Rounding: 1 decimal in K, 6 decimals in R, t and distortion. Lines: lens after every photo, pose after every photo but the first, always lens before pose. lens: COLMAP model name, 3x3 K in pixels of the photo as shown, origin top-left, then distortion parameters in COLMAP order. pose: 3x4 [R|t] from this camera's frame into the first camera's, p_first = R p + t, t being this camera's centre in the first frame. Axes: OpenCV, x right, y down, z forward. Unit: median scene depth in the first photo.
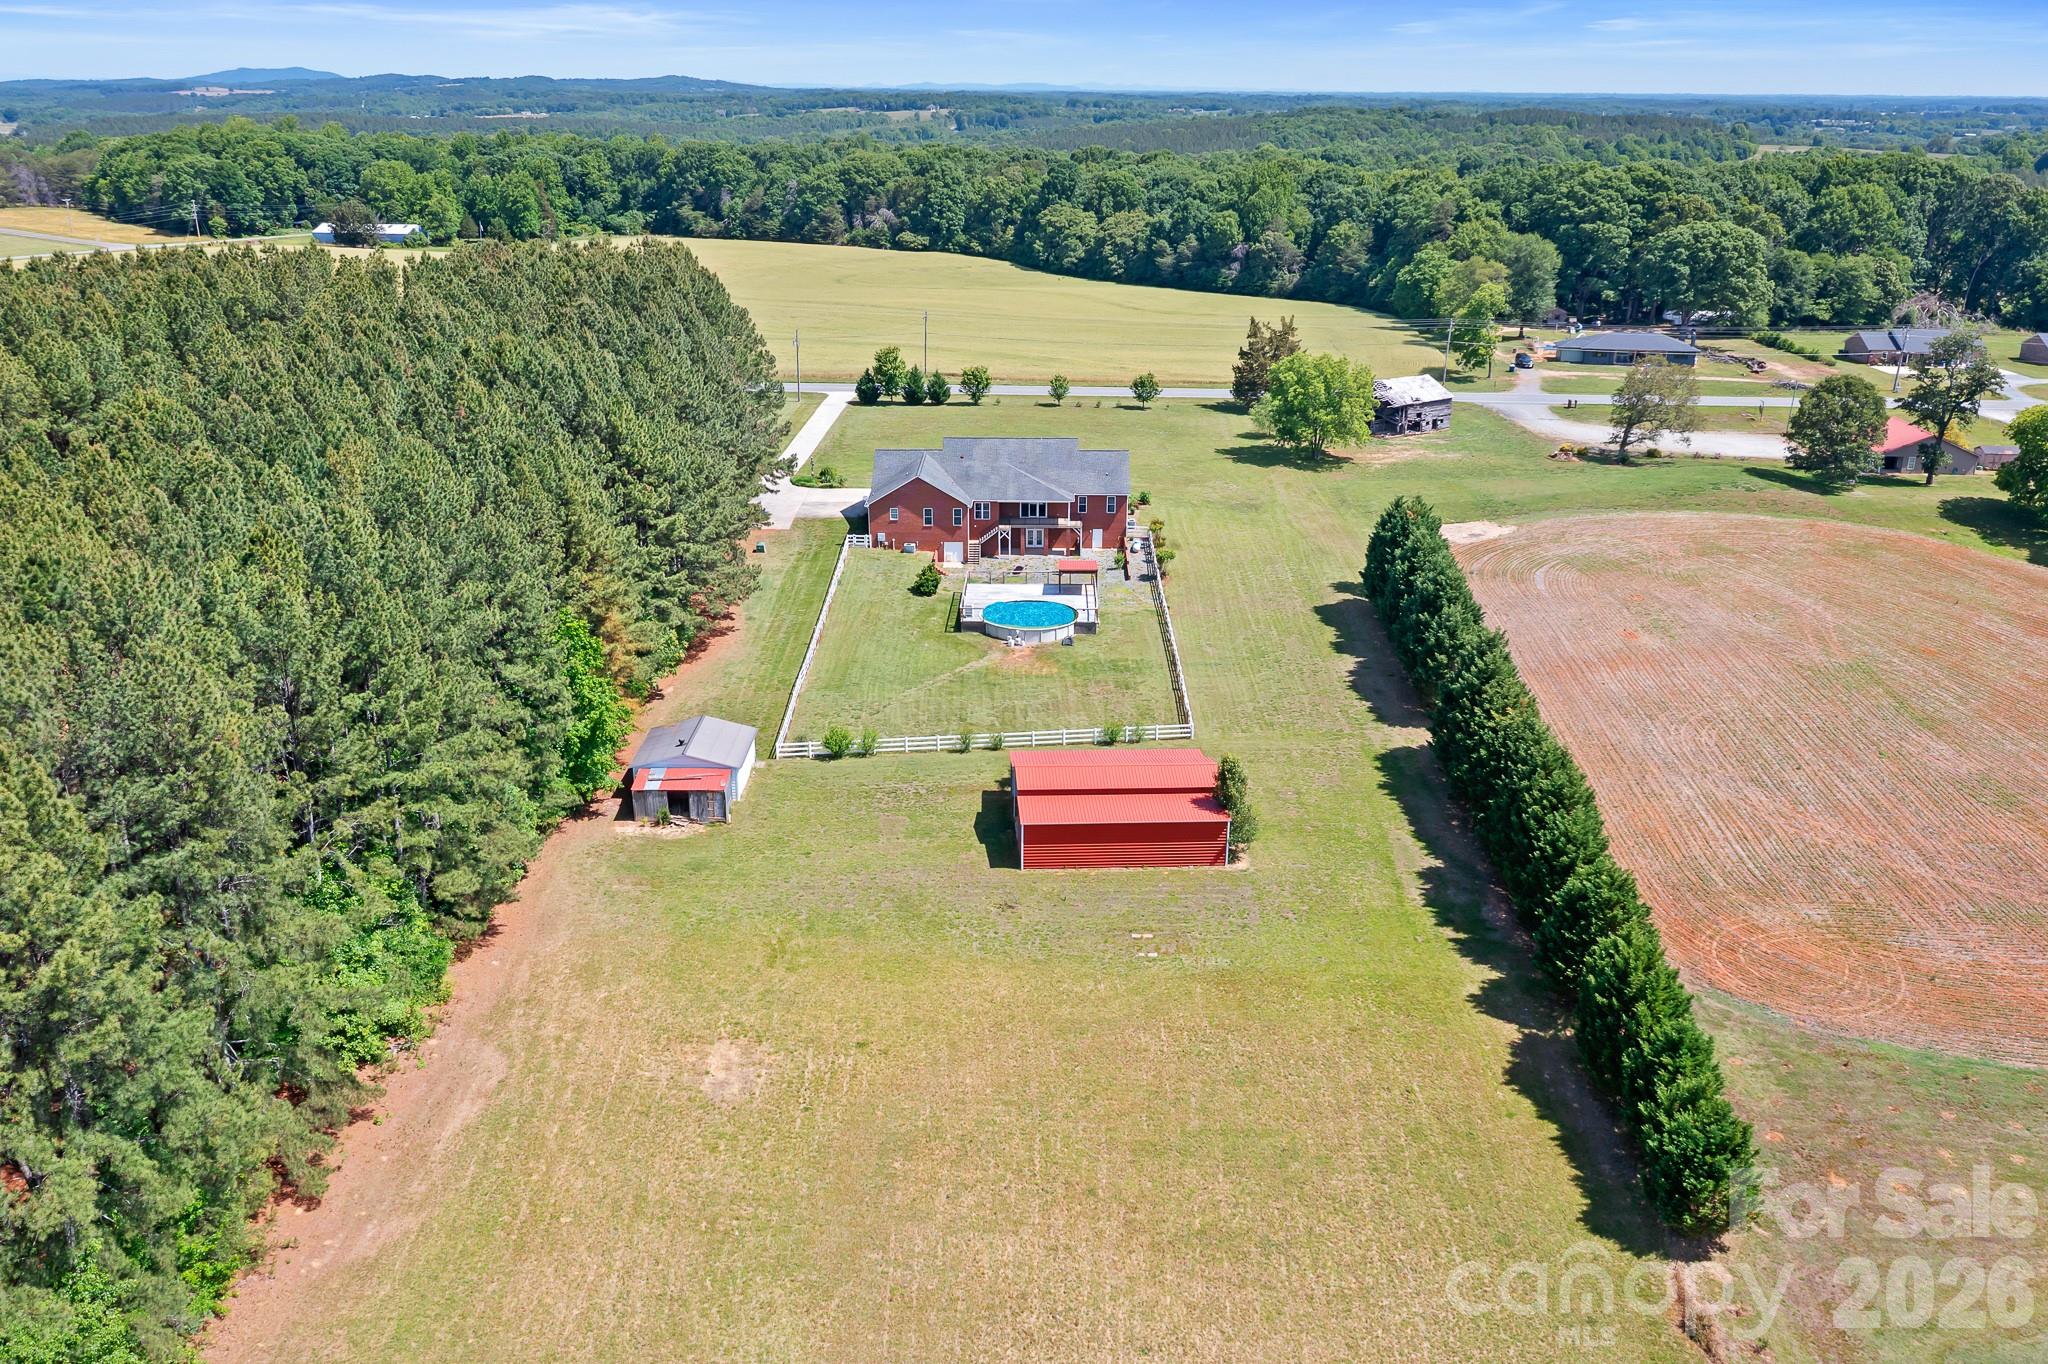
lens RADIAL K [[1568.4, 0, 1030.8], [0, 1568.4, 745.3], [0, 0, 1]] dist [-0.009064, 0.000897]
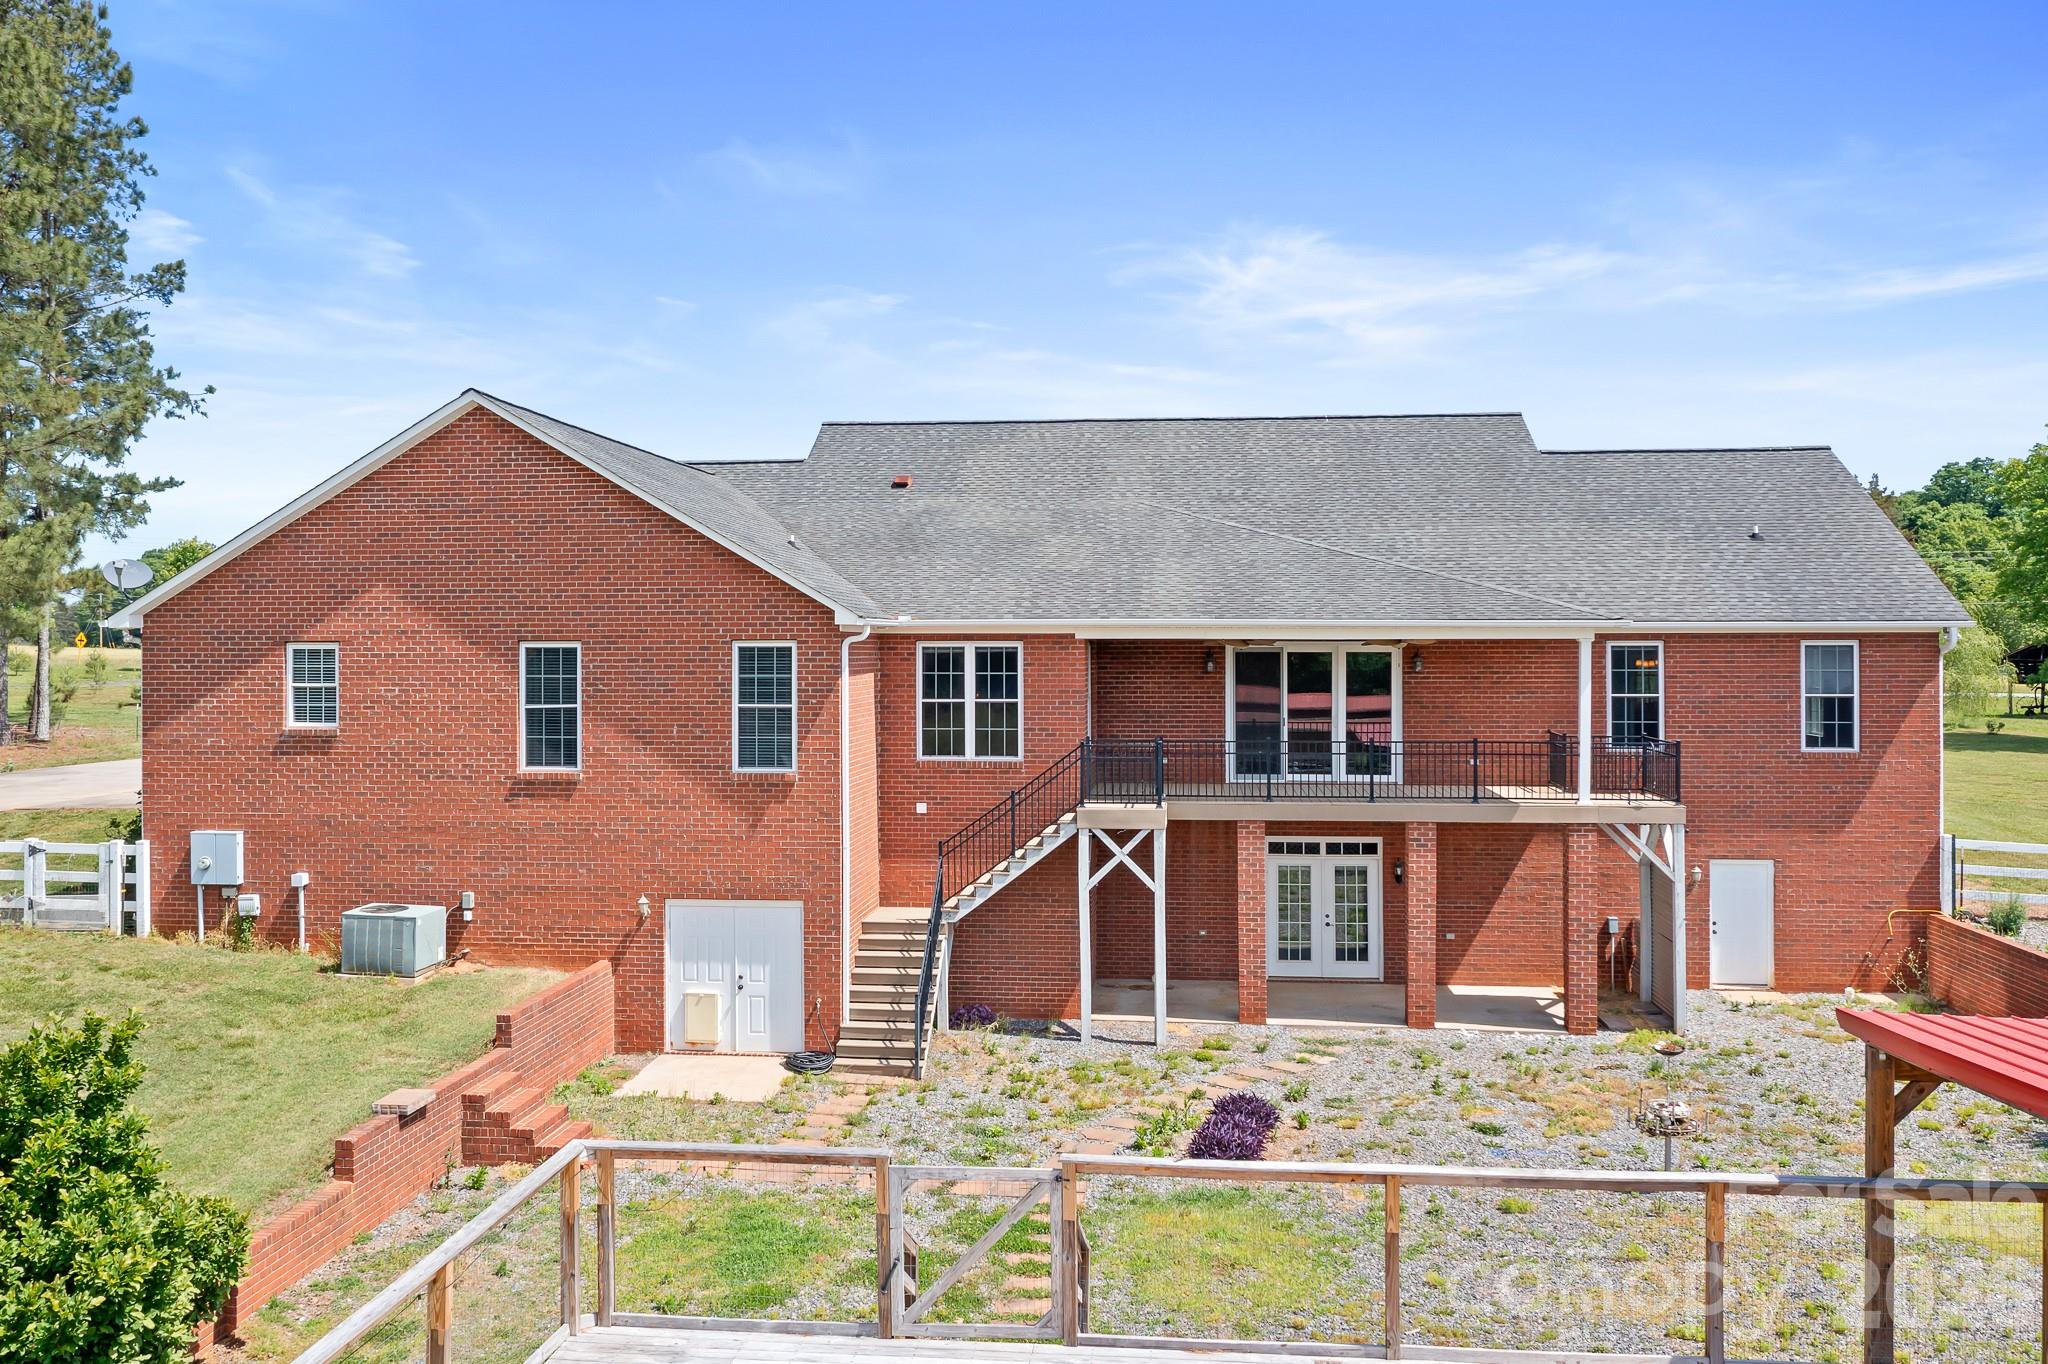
lens RADIAL K [[1620.9, 0, 1018.5], [0, 1620.9, 678.8], [0, 0, 1]] dist [-0.003640, -0.002594]
pose [[0.994228, -0.006829, -0.107066, -0.010398], [-0.032691, 0.931228, -0.362967, -0.096971], [0.102181, 0.364372, 0.925630, 0.859337]]
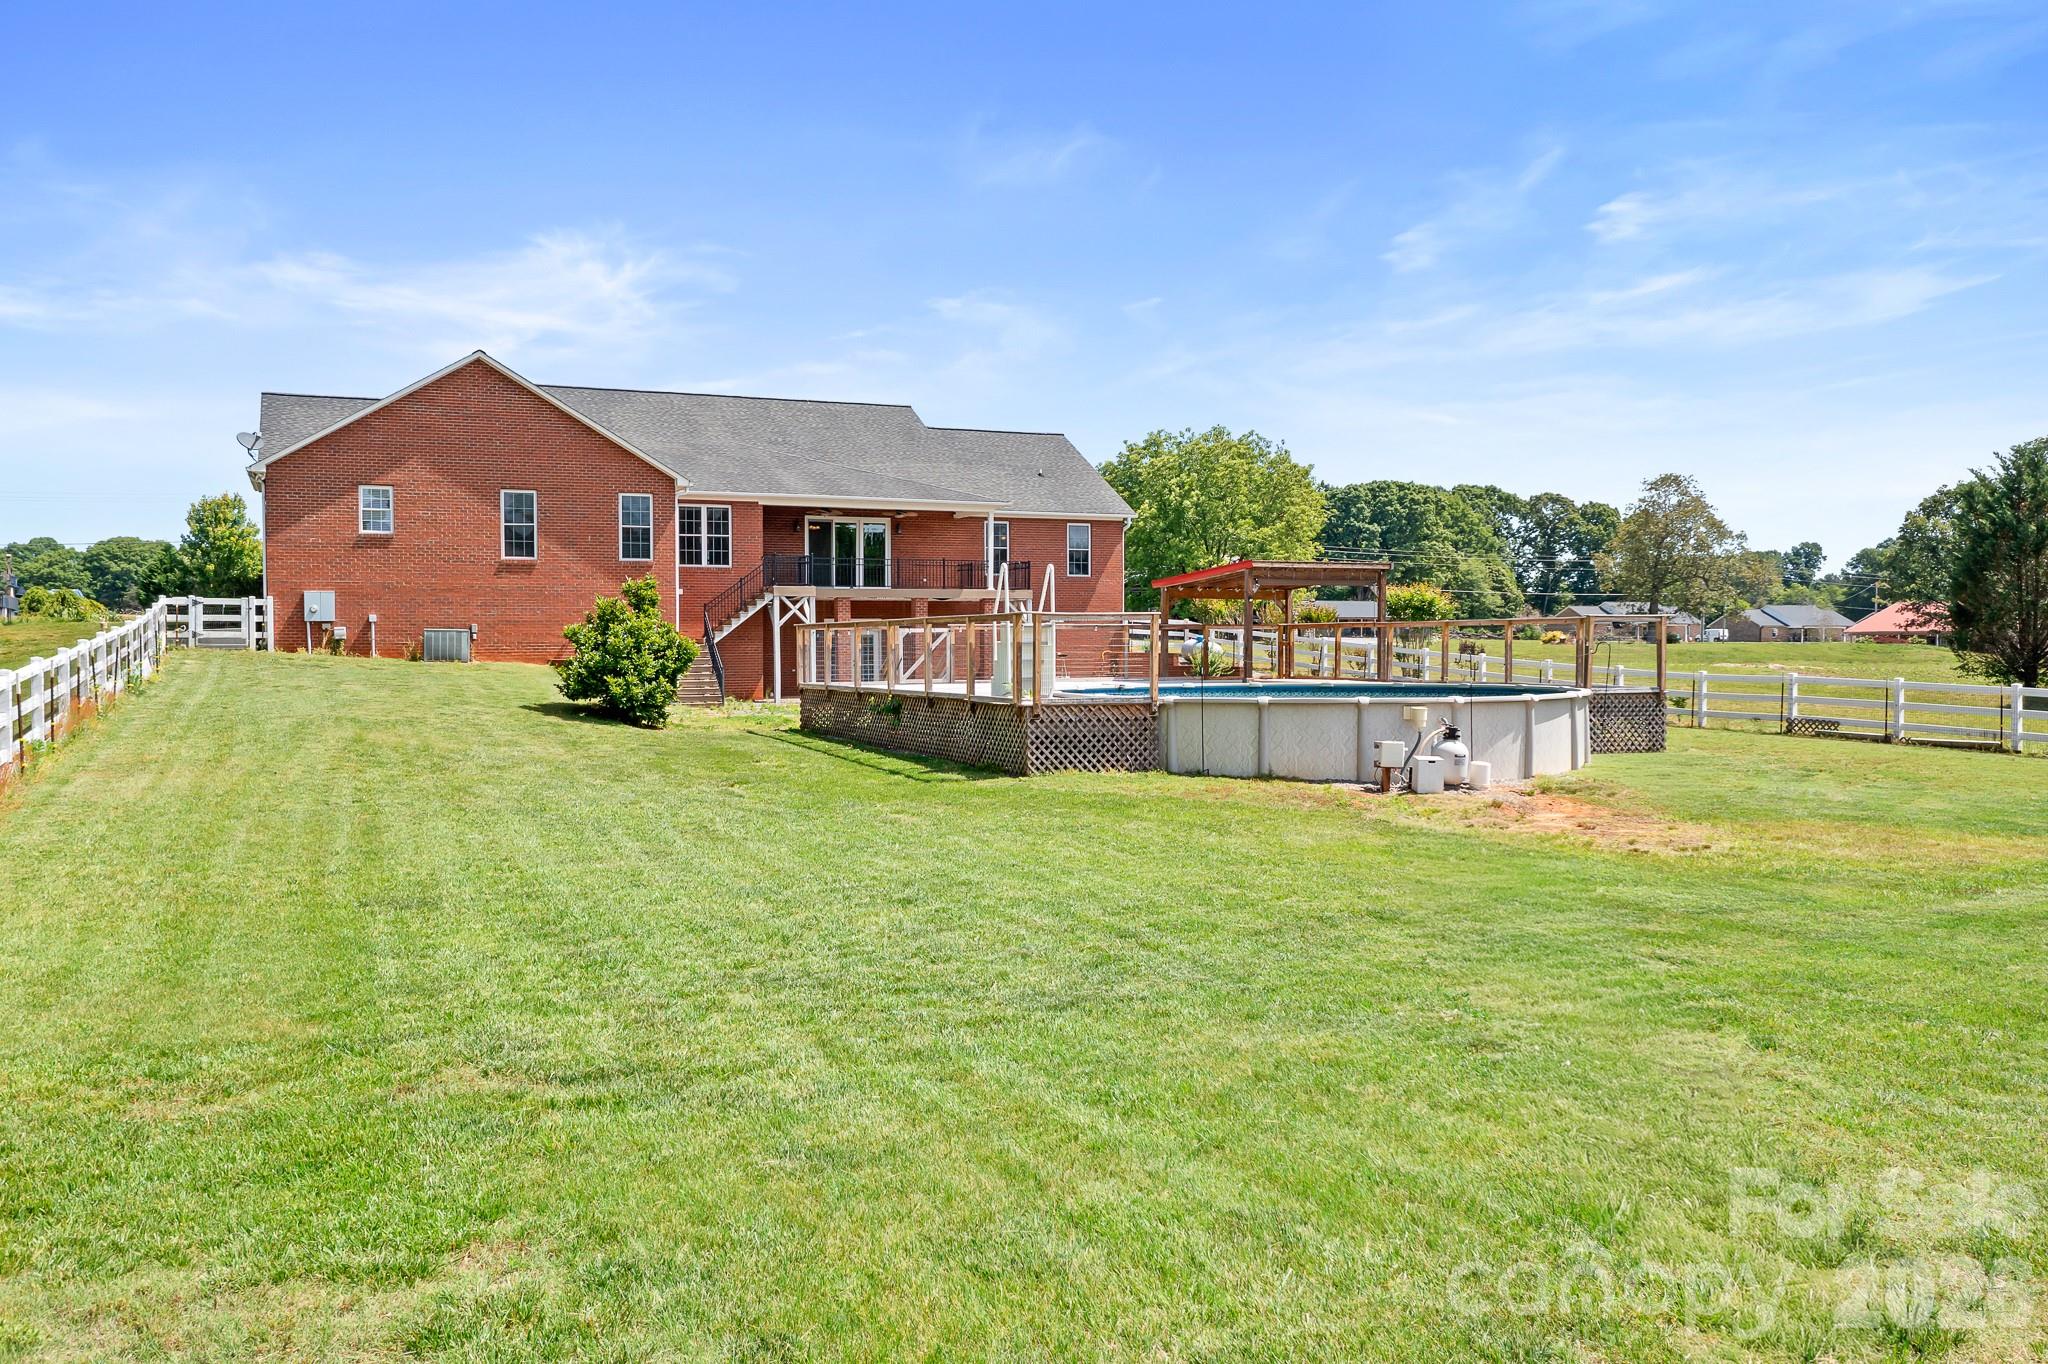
lens RADIAL K [[1602.3, 0, 996.7], [0, 1602.3, 725.7], [0, 0, 1]] dist [-0.013231, 0.001580]
pose [[0.917351, -0.030622, 0.396899, -0.096831], [0.160387, 0.940962, -0.298104, -0.024940], [-0.364339, 0.337124, 0.868104, 0.744880]]
